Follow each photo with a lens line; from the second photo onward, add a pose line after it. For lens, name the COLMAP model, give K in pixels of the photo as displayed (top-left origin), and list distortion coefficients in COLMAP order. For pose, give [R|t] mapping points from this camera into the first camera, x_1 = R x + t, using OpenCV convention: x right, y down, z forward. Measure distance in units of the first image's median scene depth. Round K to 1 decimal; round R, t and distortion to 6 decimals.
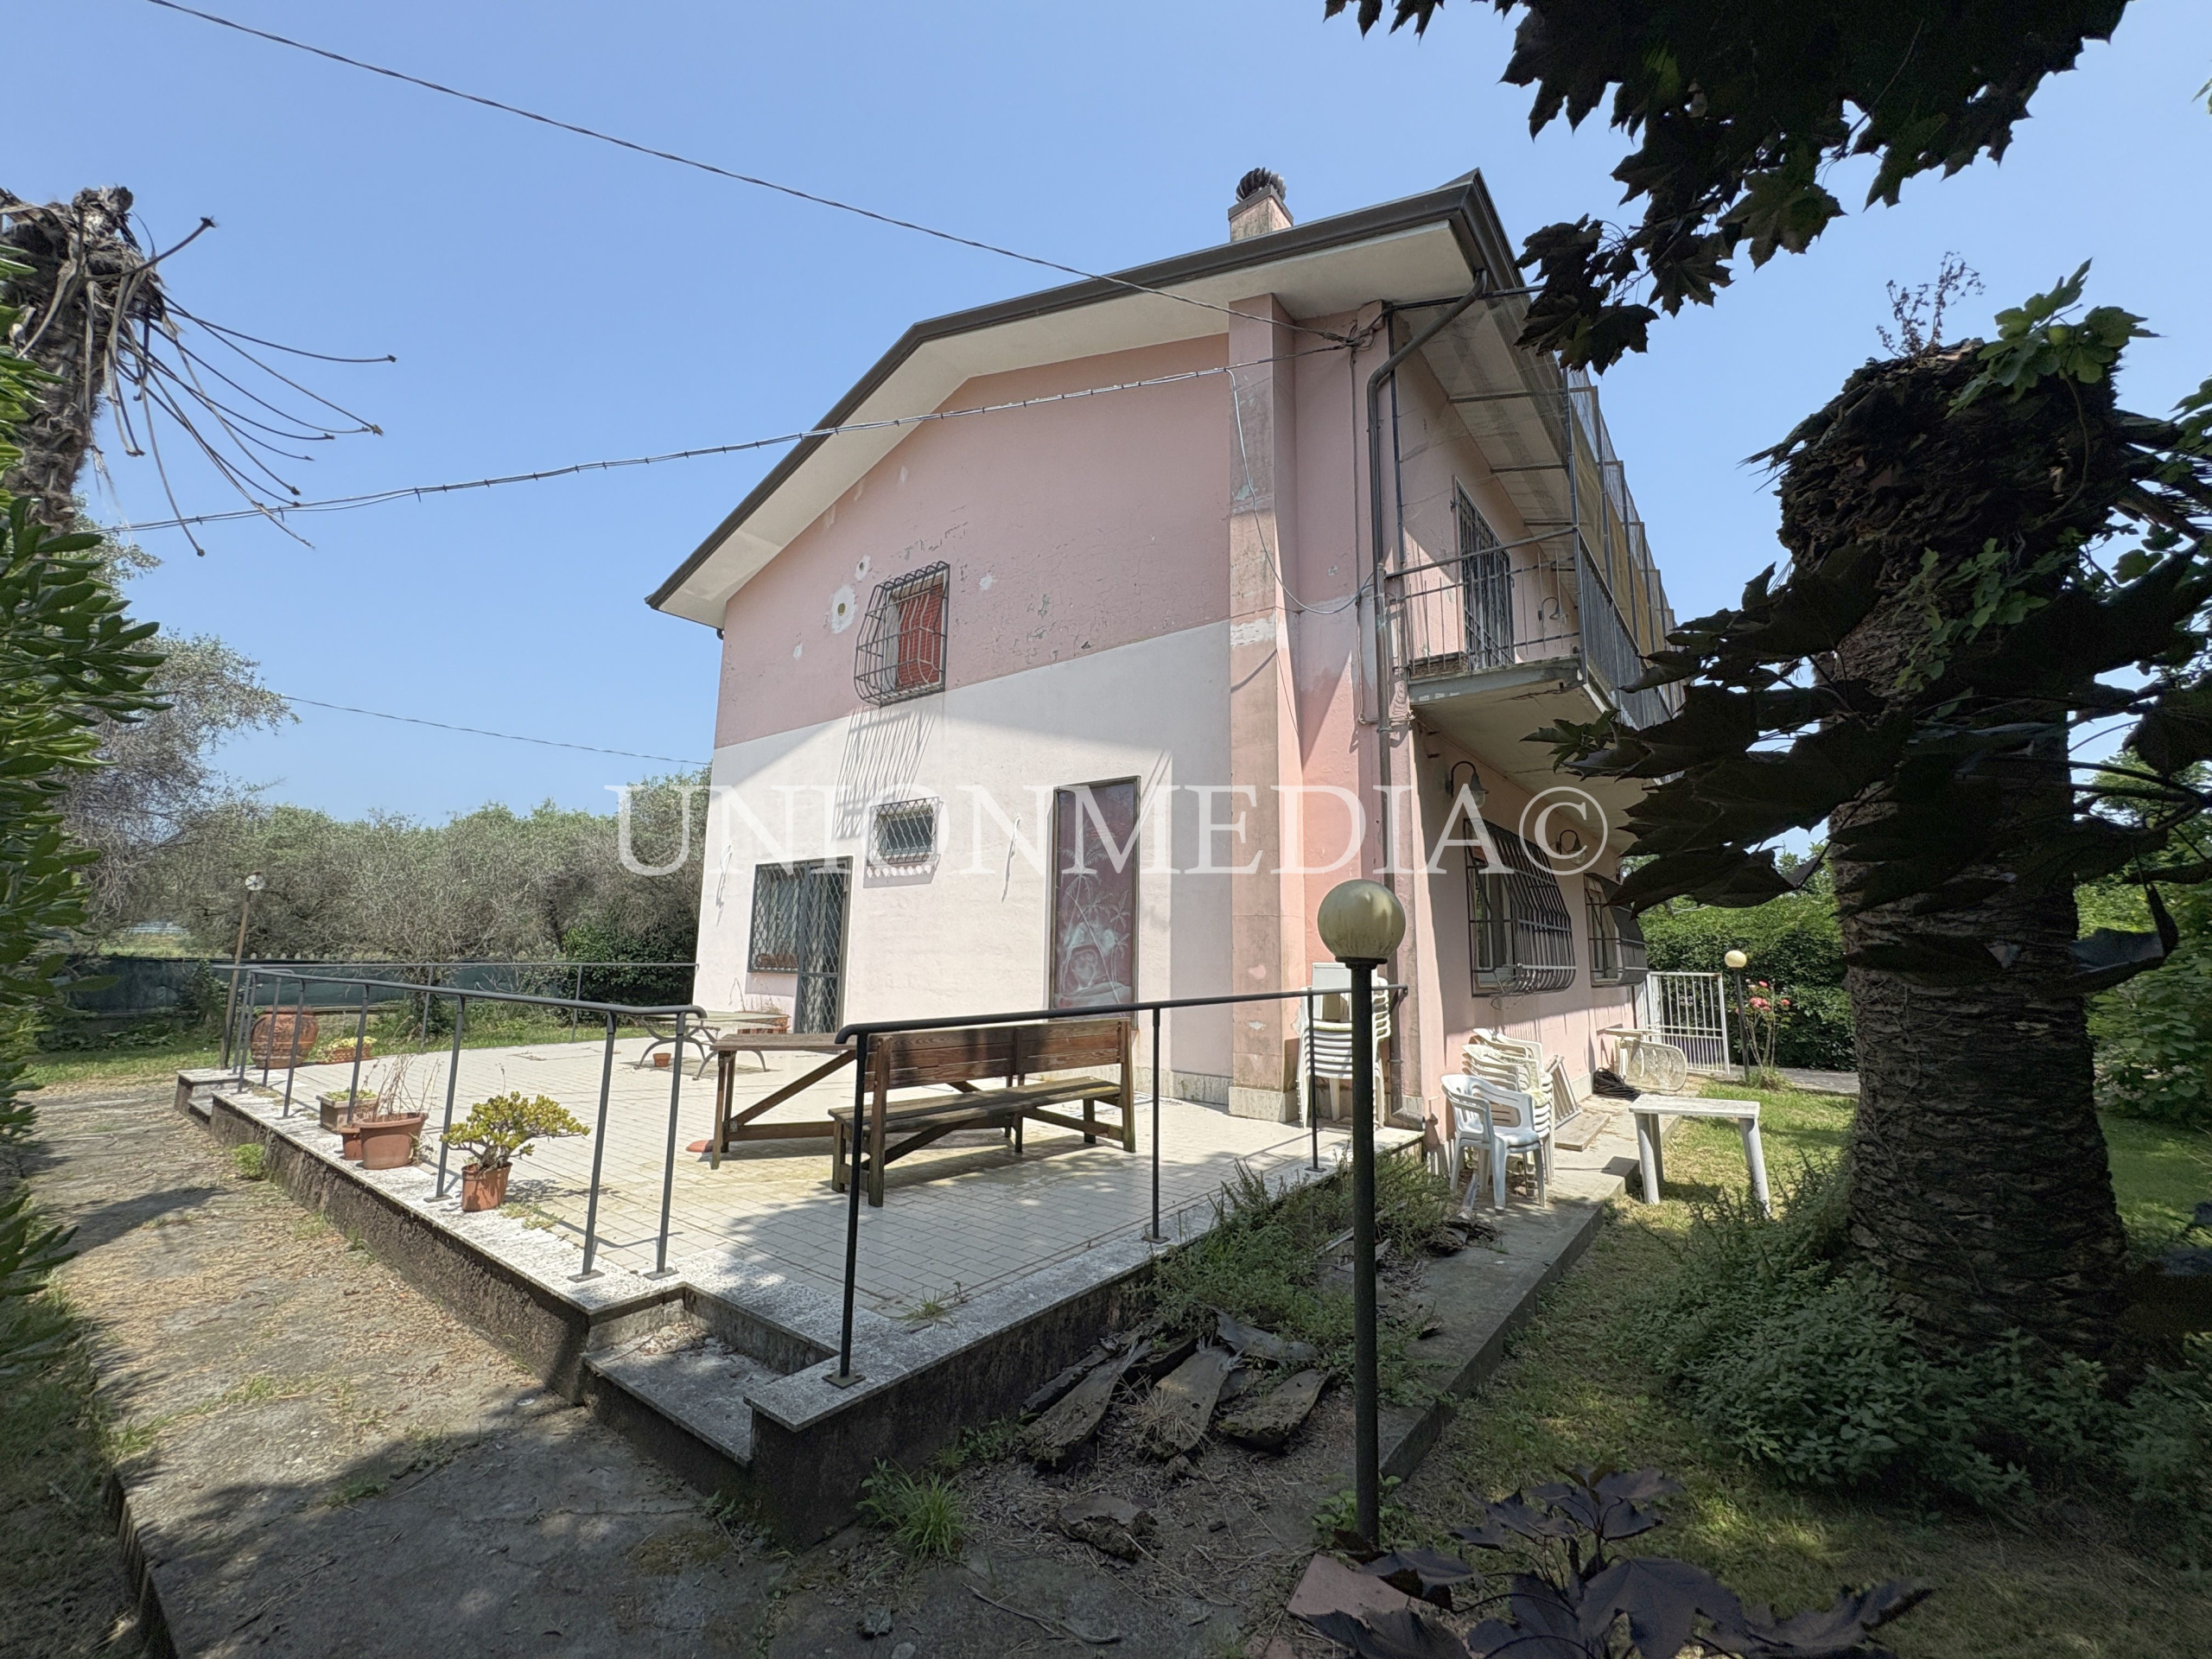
lens RADIAL K [[882.4, 0, 1118.0], [0, 882.4, 824.1], [0, 0, 1]] dist [0.000769, 0.000593]
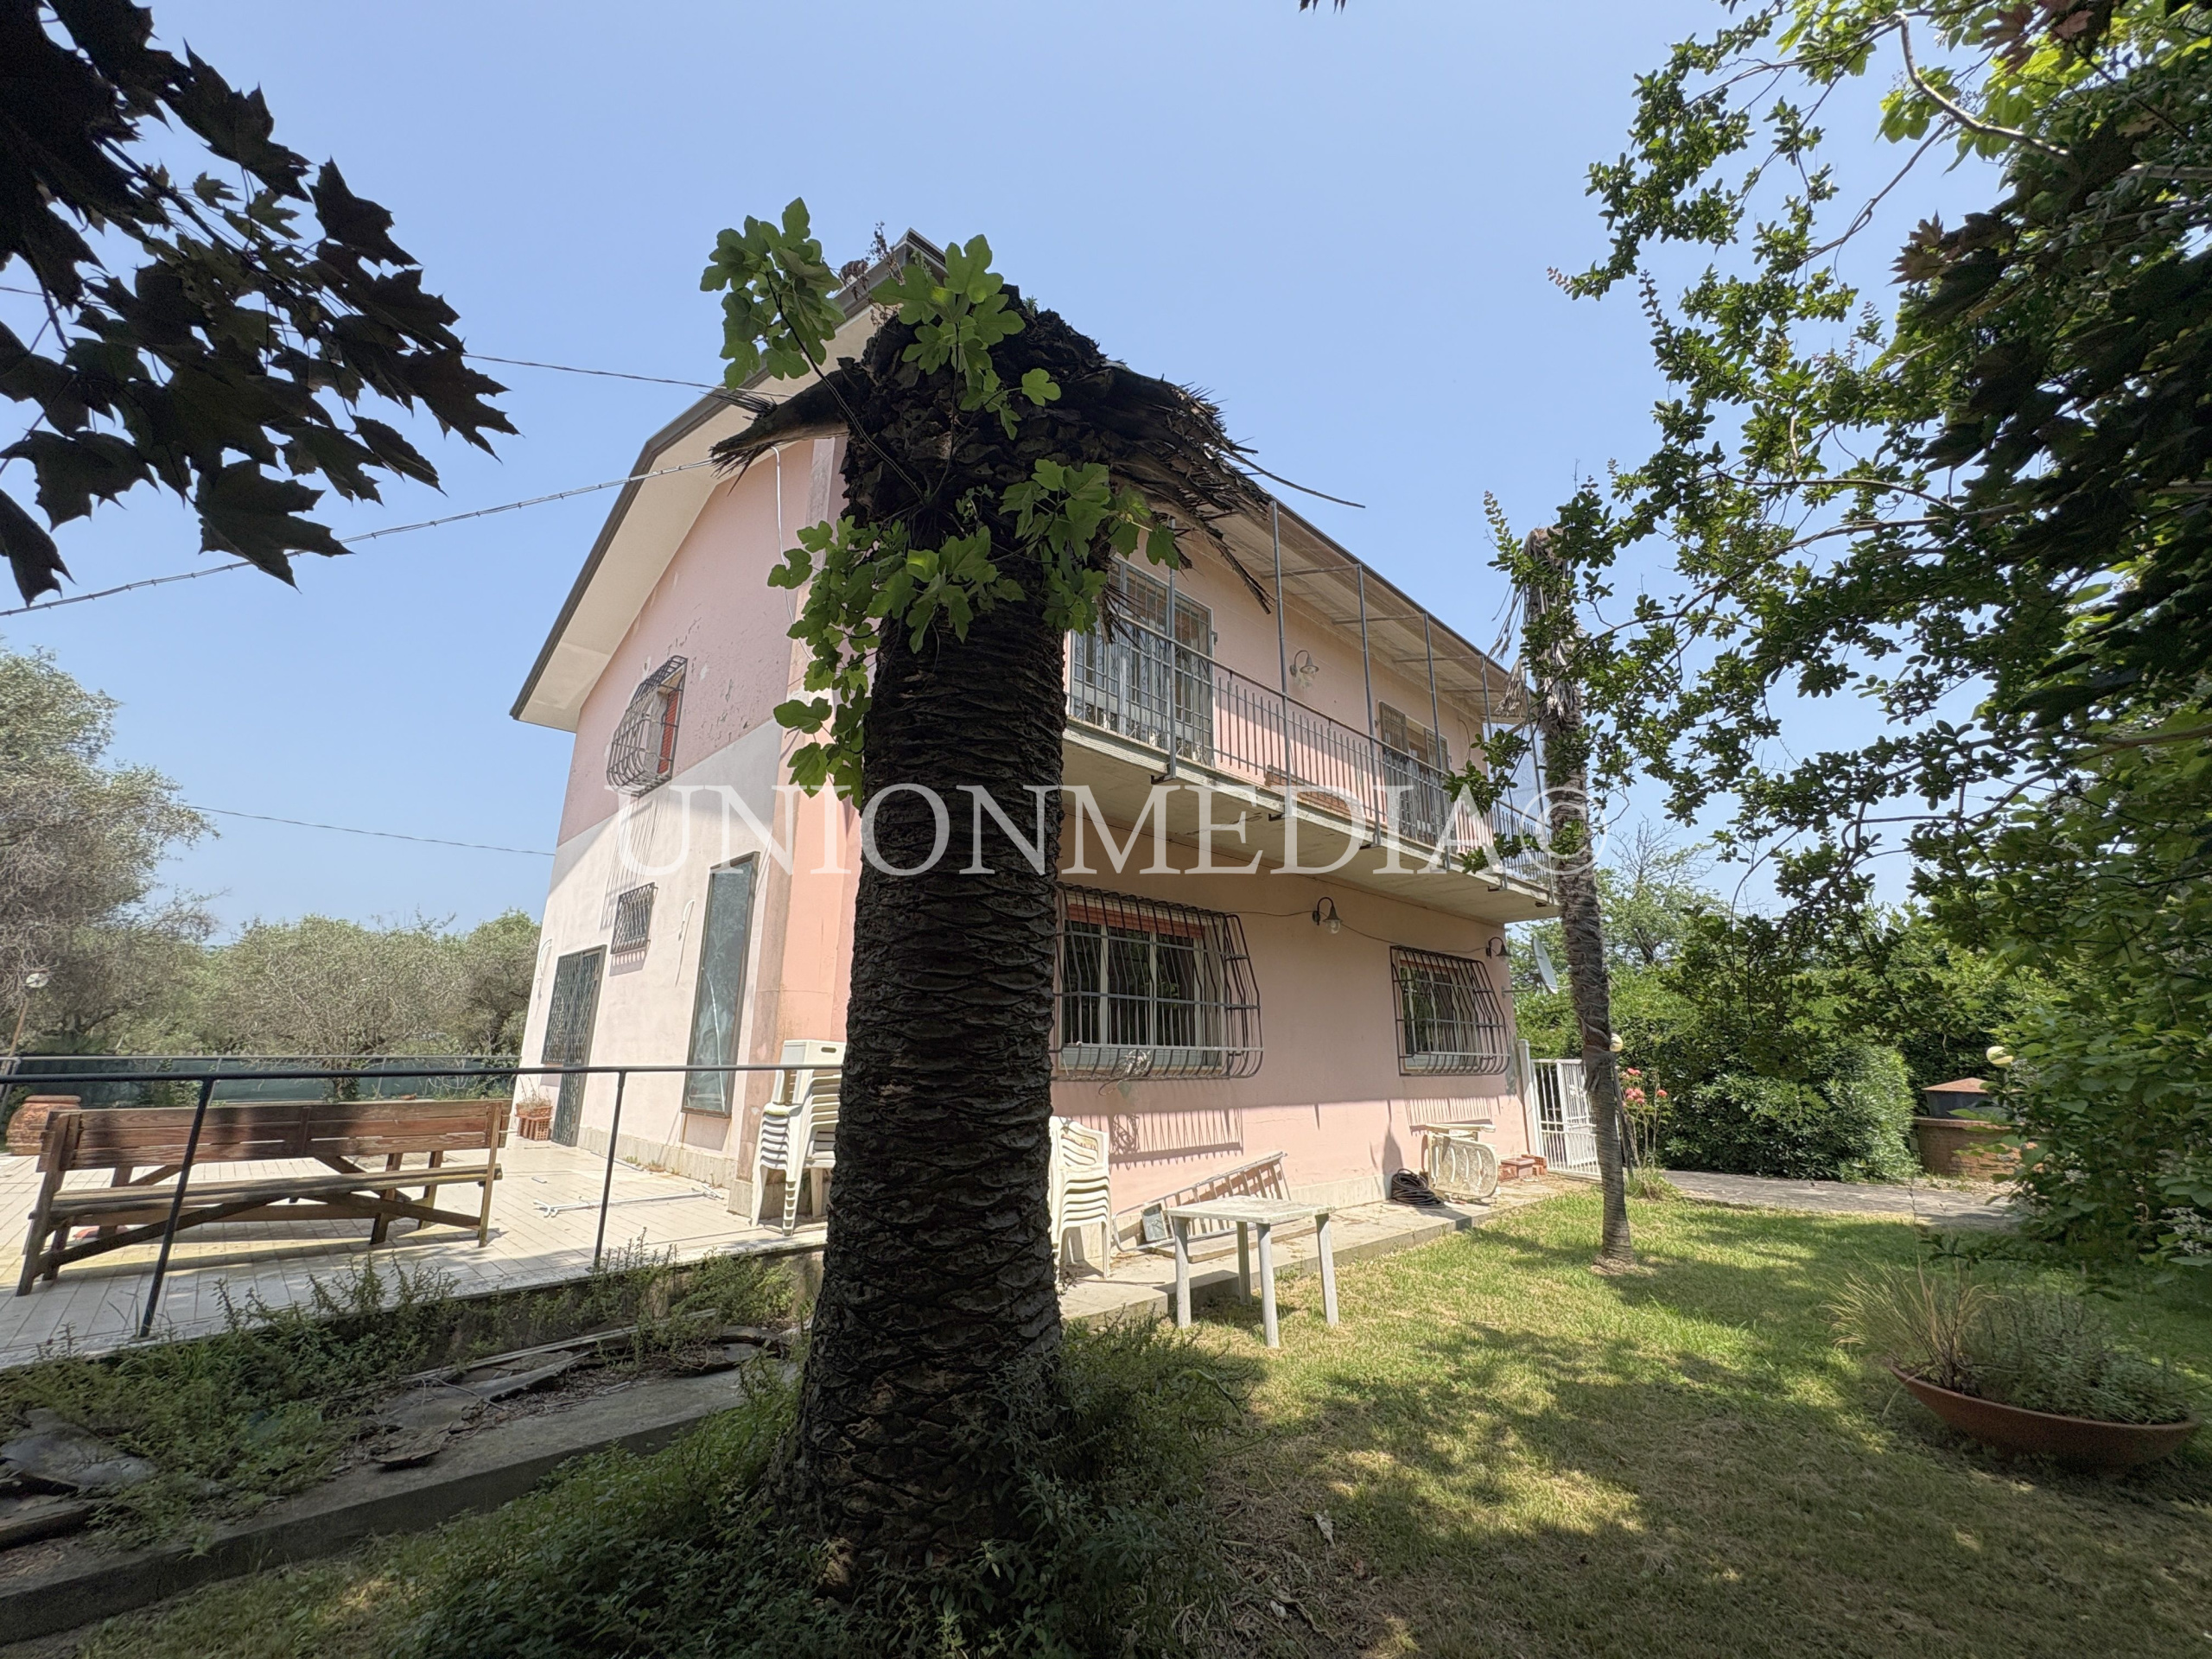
lens RADIAL K [[882.4, 0, 1097.1], [0, 882.4, 820.3], [0, 0, 1]] dist [0.000769, 0.000593]
pose [[0.990744, -0.041639, -0.129198, 0.346784], [0.027078, 0.993285, -0.112480, 0.020353], [0.133014, 0.107940, 0.985219, 0.052081]]
